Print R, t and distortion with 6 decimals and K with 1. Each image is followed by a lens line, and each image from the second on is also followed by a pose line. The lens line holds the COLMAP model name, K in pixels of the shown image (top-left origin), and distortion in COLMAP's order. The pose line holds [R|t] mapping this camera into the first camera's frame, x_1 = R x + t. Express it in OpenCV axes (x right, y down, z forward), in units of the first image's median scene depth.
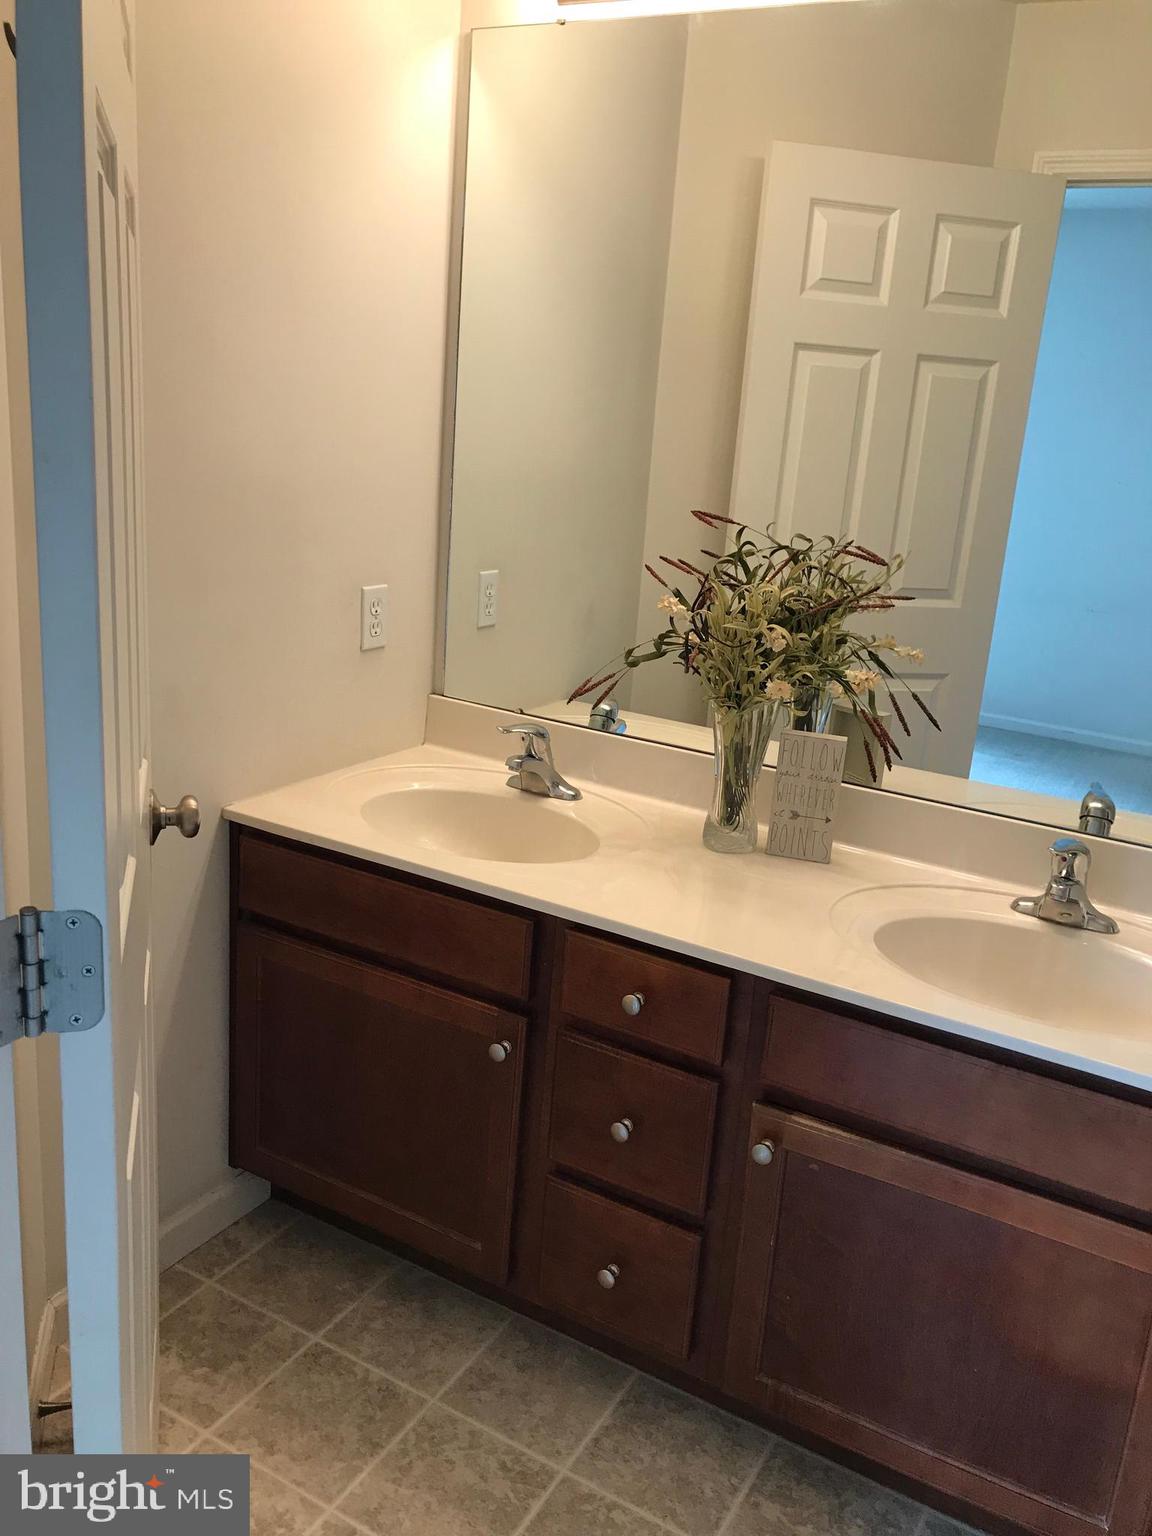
lens RADIAL K [[1284.2, 0, 576.1], [0, 1284.2, 792.3], [0, 0, 1]] dist [0.030122, -0.014631]
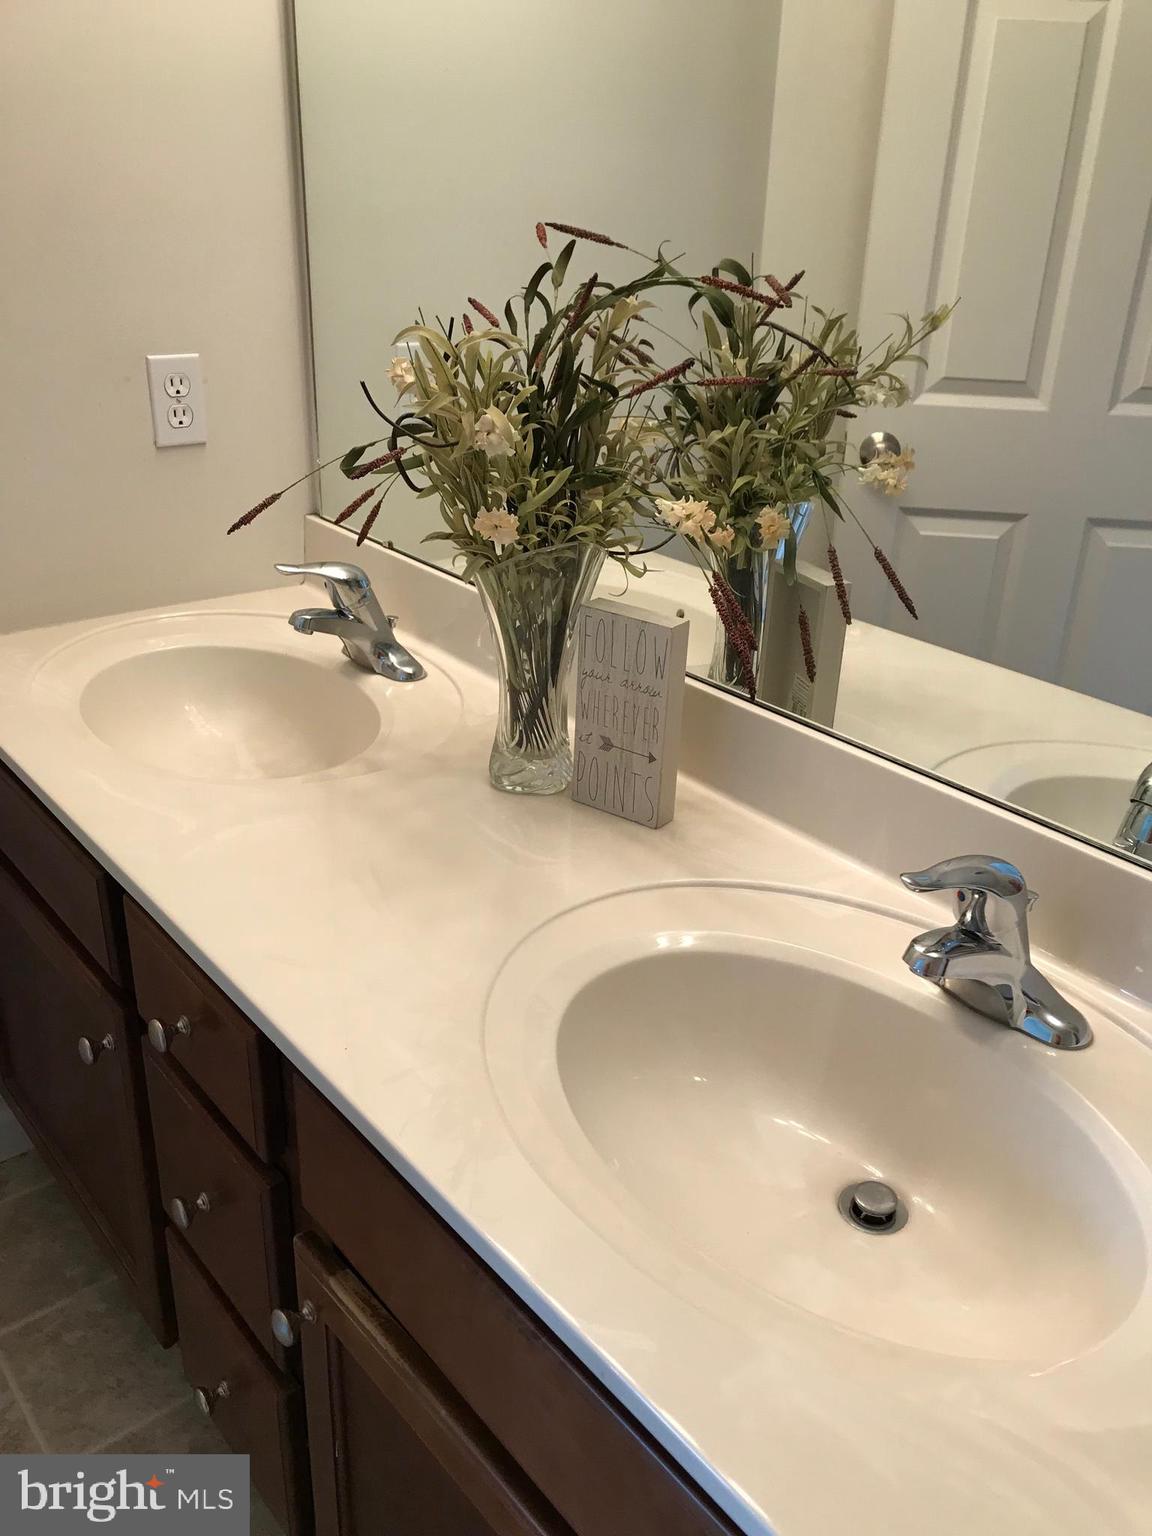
lens RADIAL K [[1284.2, 0, 576.1], [0, 1284.2, 792.3], [0, 0, 1]] dist [0.030122, -0.014631]
pose [[0.936348, 0.117652, -0.330771, 0.354804], [-0.073280, 0.986920, 0.143596, -0.044741], [0.343339, -0.110217, 0.932722, 0.425975]]
